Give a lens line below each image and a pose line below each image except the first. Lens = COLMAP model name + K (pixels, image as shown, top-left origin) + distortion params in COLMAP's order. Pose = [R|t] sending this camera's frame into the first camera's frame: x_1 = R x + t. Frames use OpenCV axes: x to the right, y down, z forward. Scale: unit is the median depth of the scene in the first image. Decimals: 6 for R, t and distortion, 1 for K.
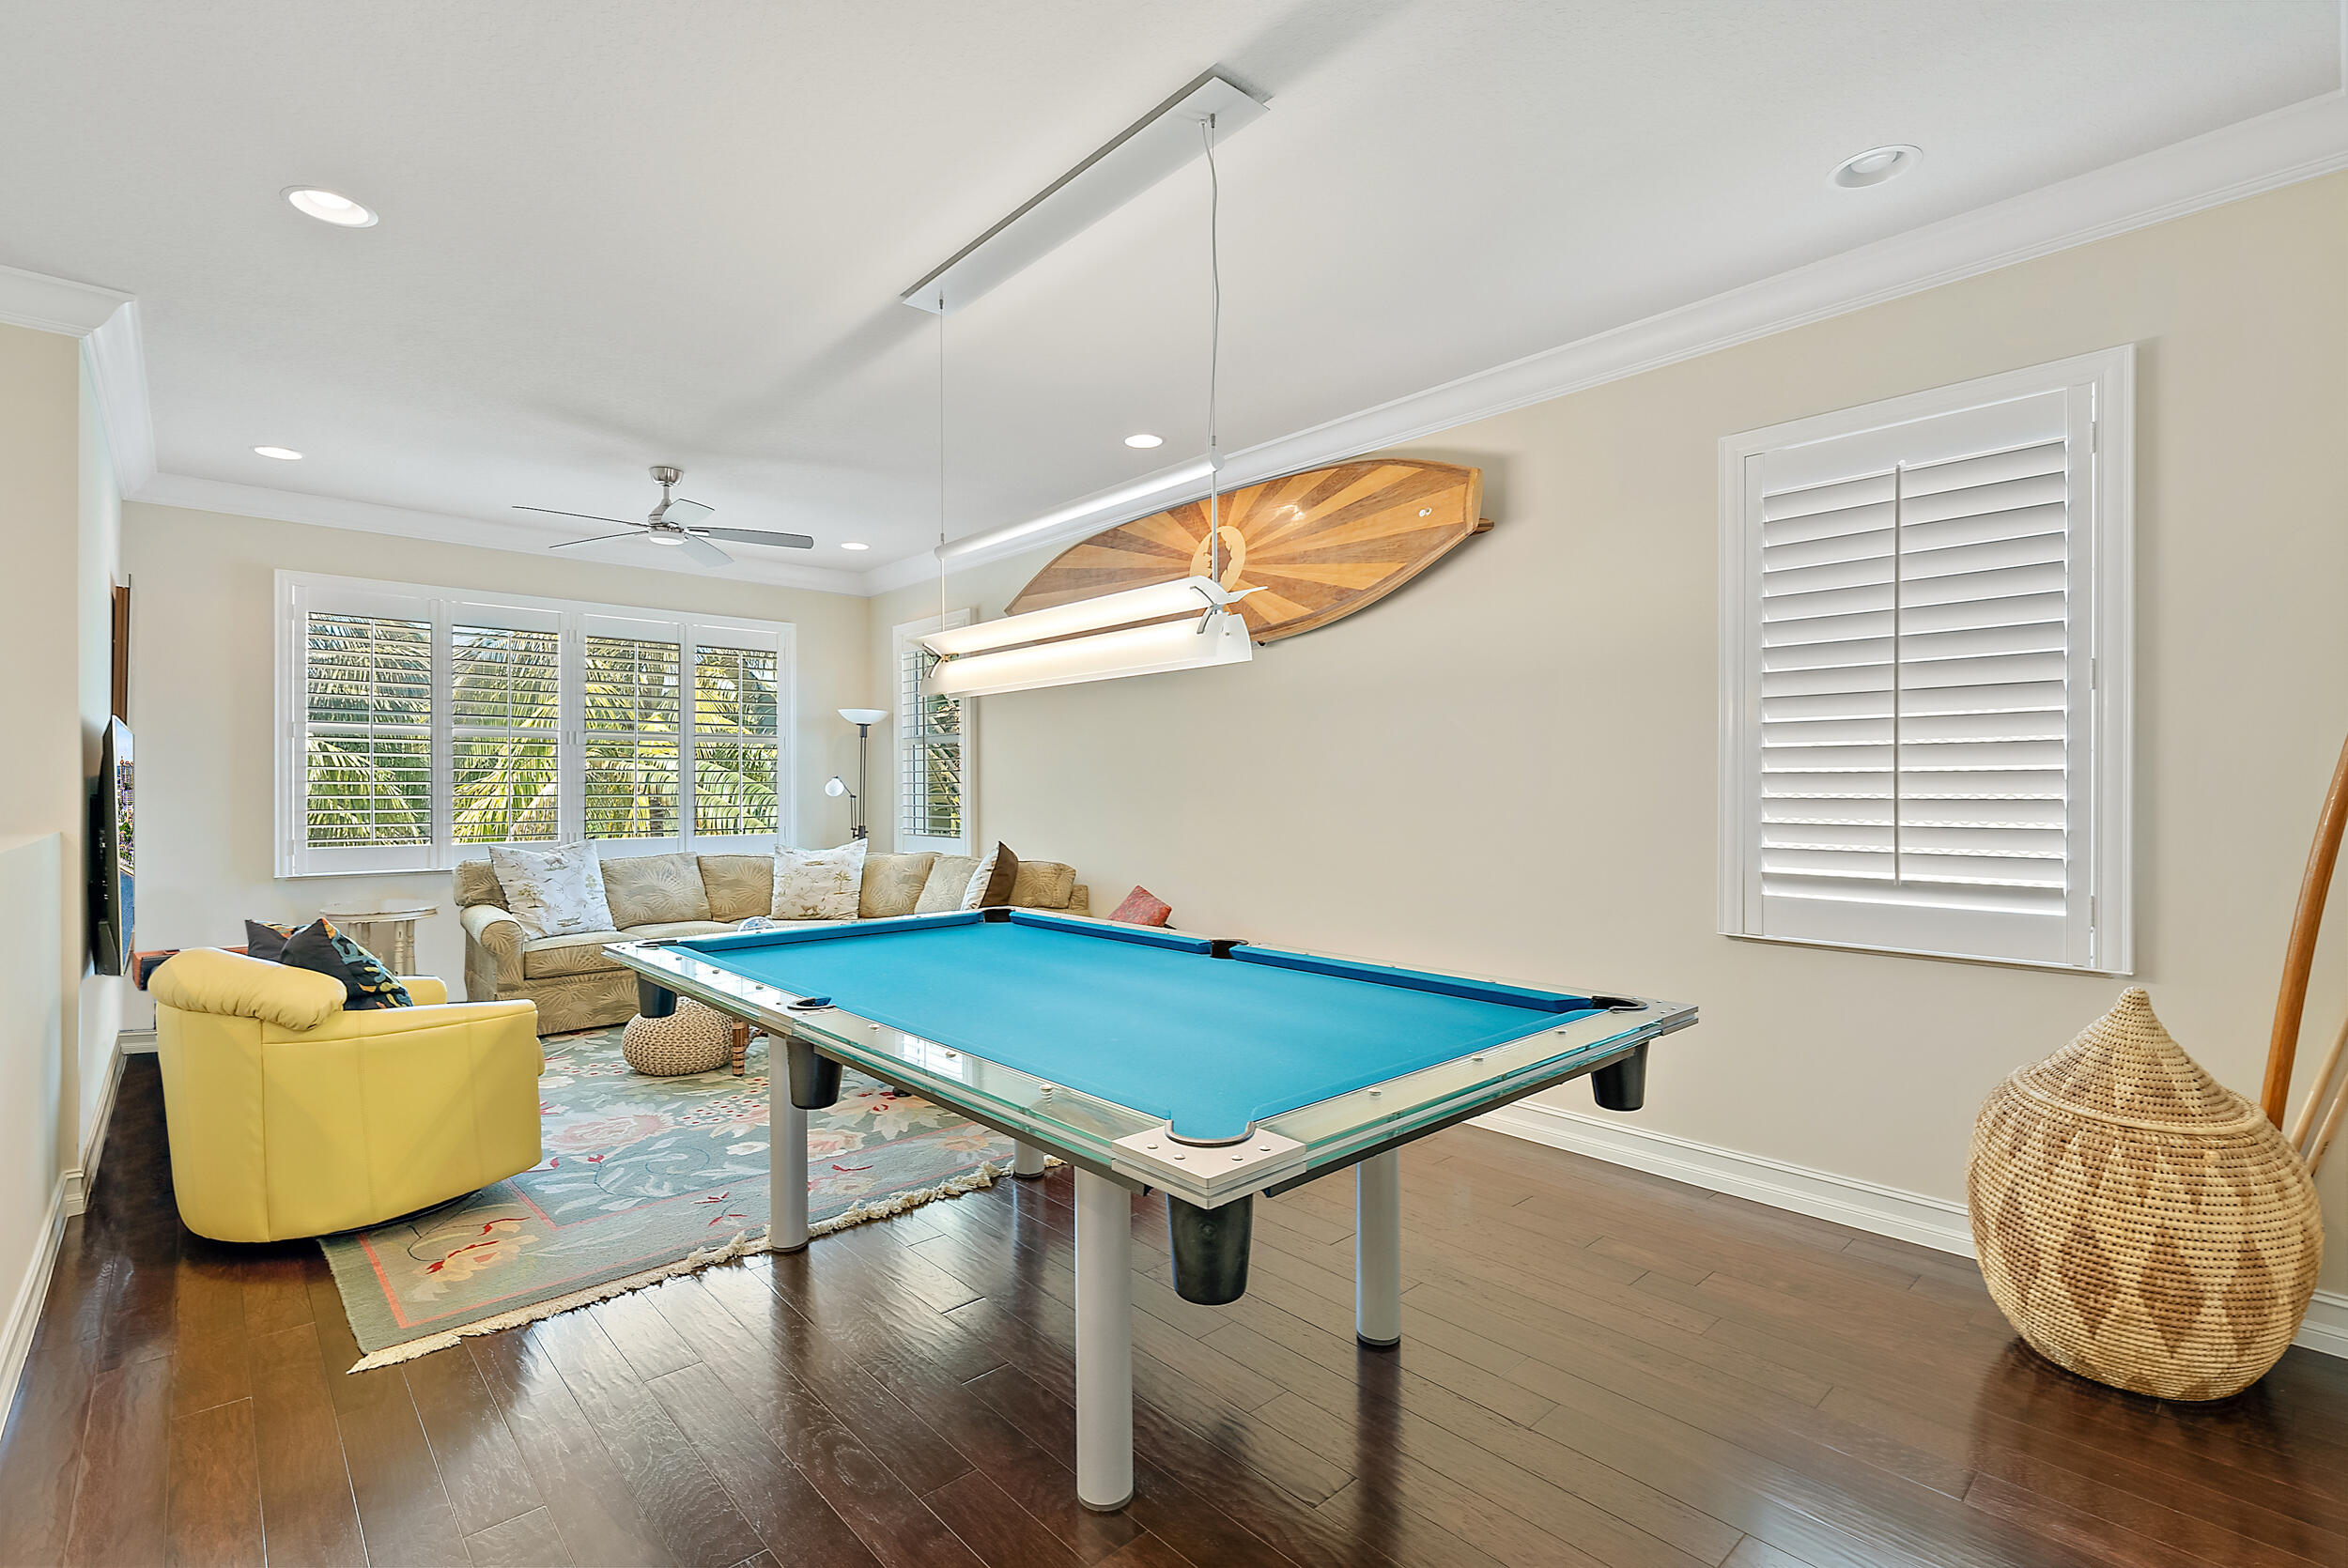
lens RADIAL K [[1064.2, 0, 1174.0], [0, 1064.2, 784.0], [0, 0, 1]] dist [-0.000427, -0.000475]
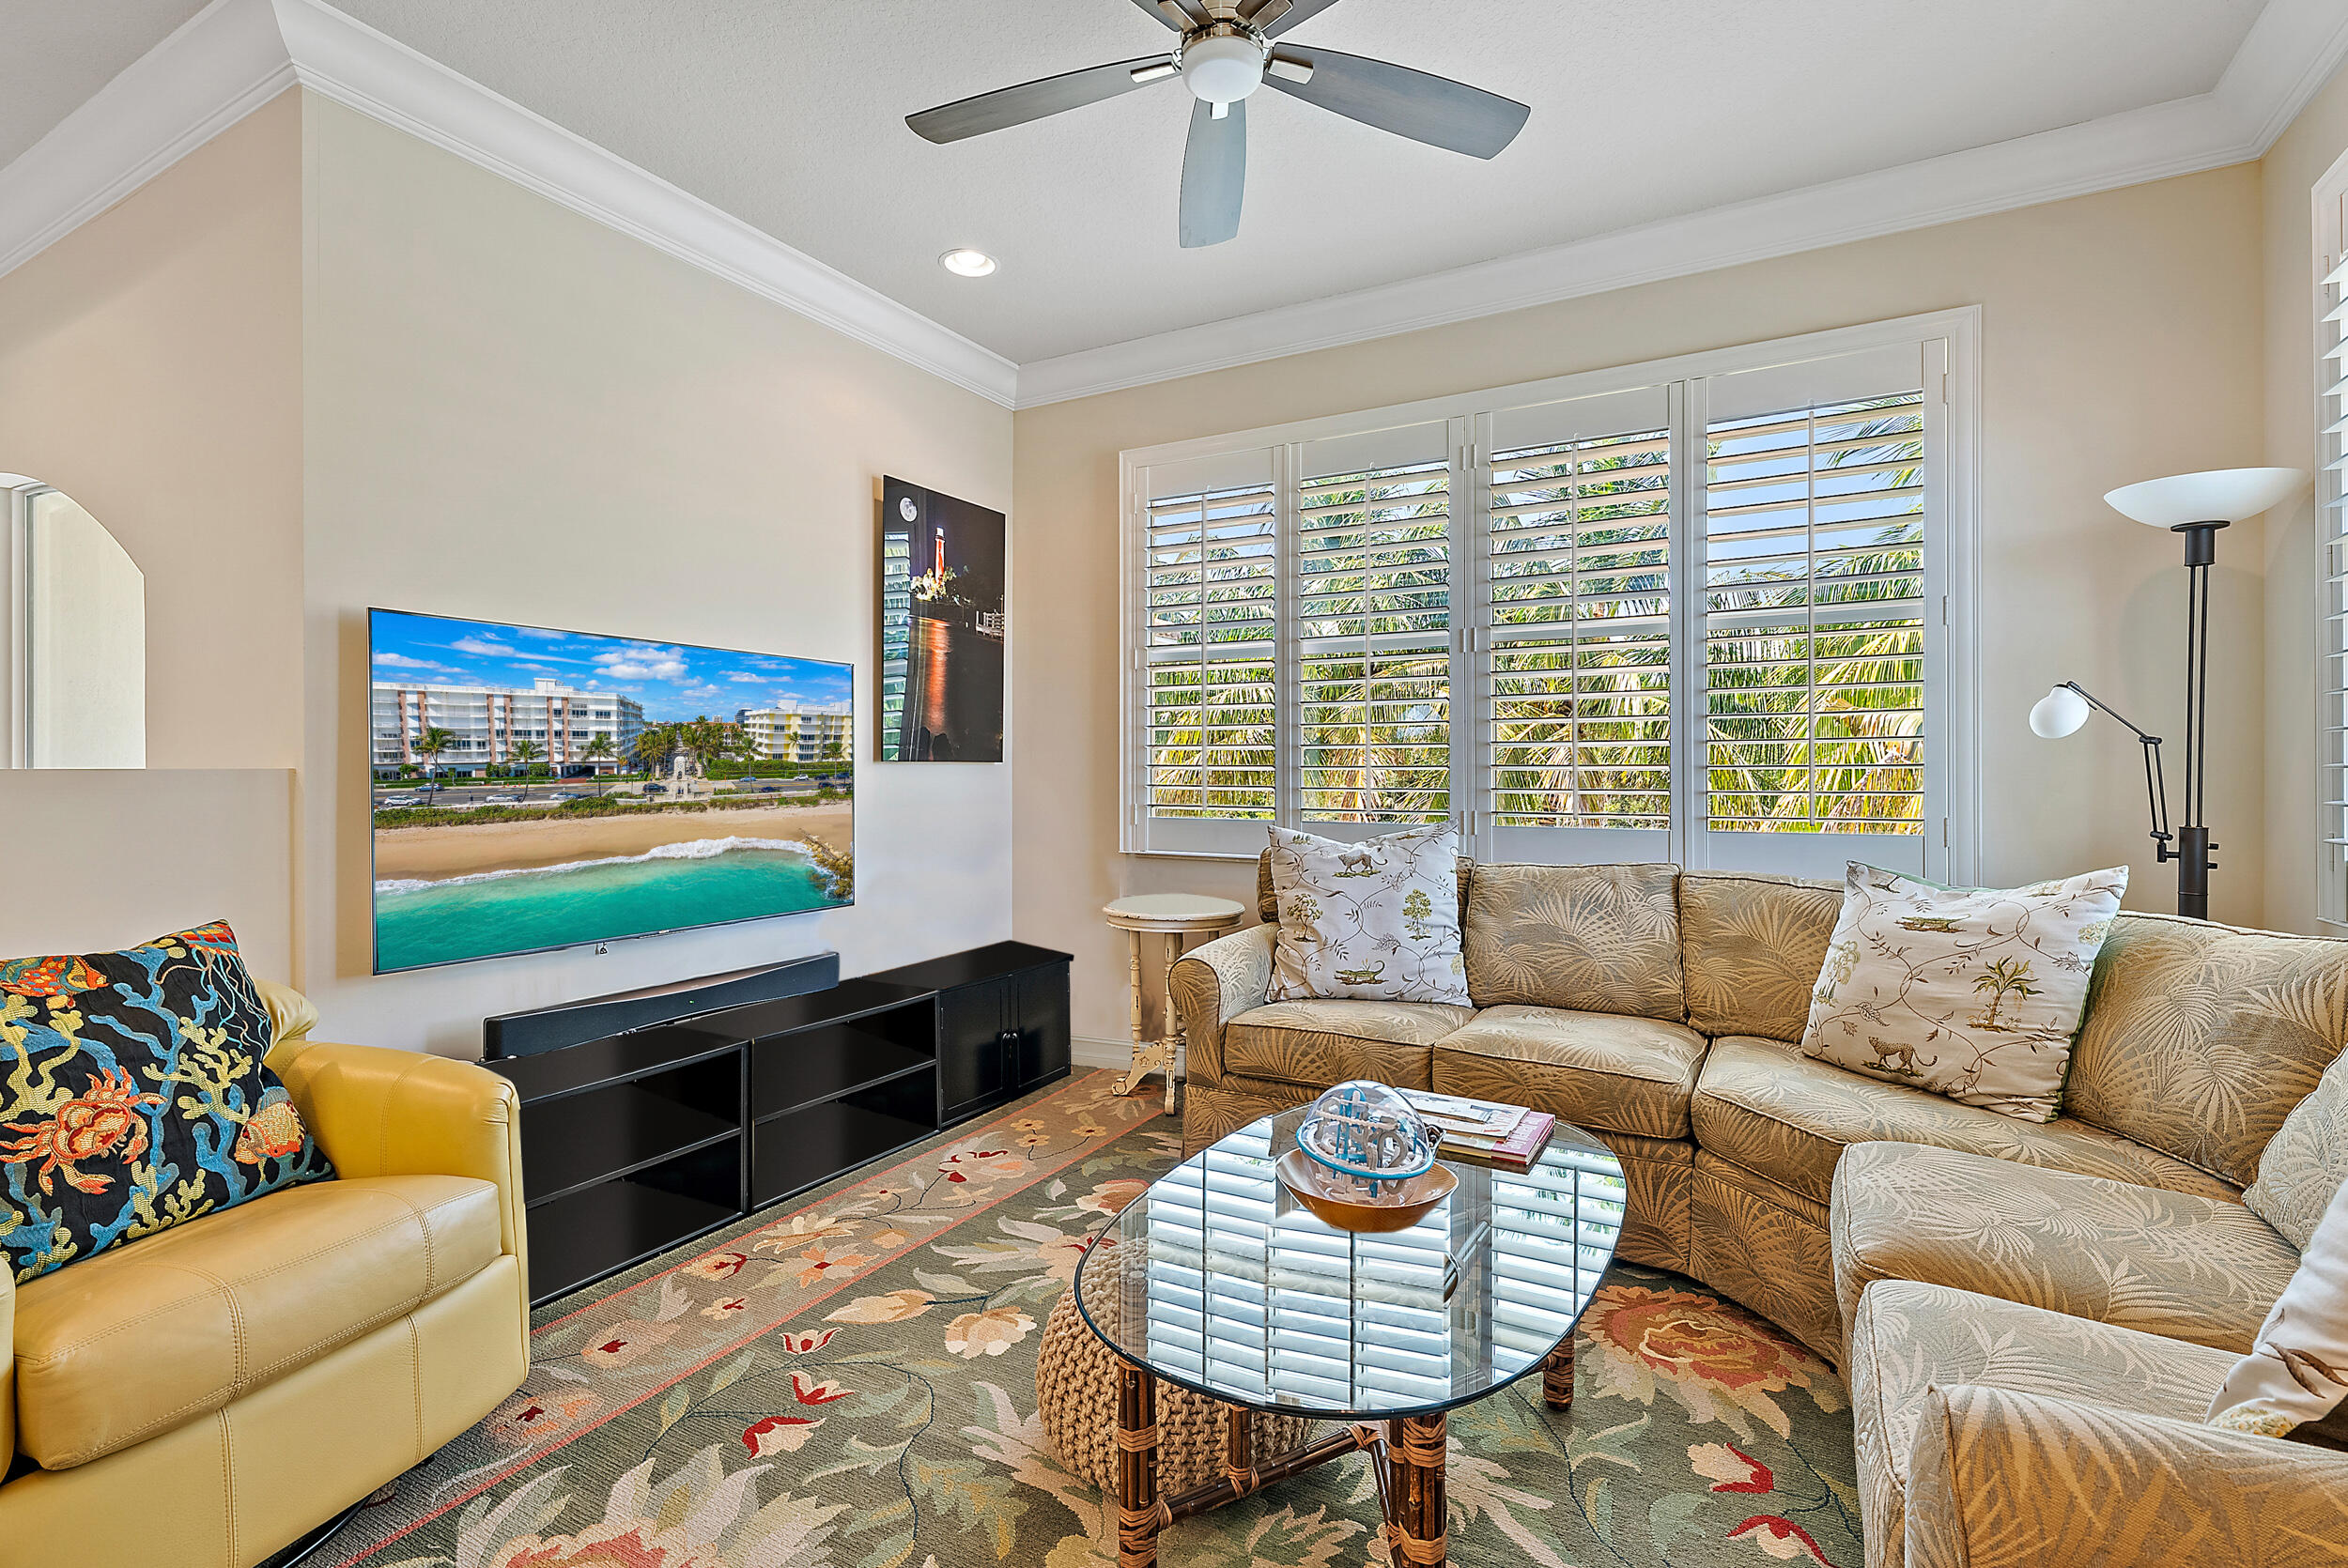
lens RADIAL K [[1064.2, 0, 1174.0], [0, 1064.2, 784.0], [0, 0, 1]] dist [-0.000427, -0.000475]
pose [[0.309489, 0.012040, -0.950827, -0.081551], [0.001519, 0.999912, 0.013156, 0.023258], [0.950902, -0.005516, 0.309443, 0.664450]]
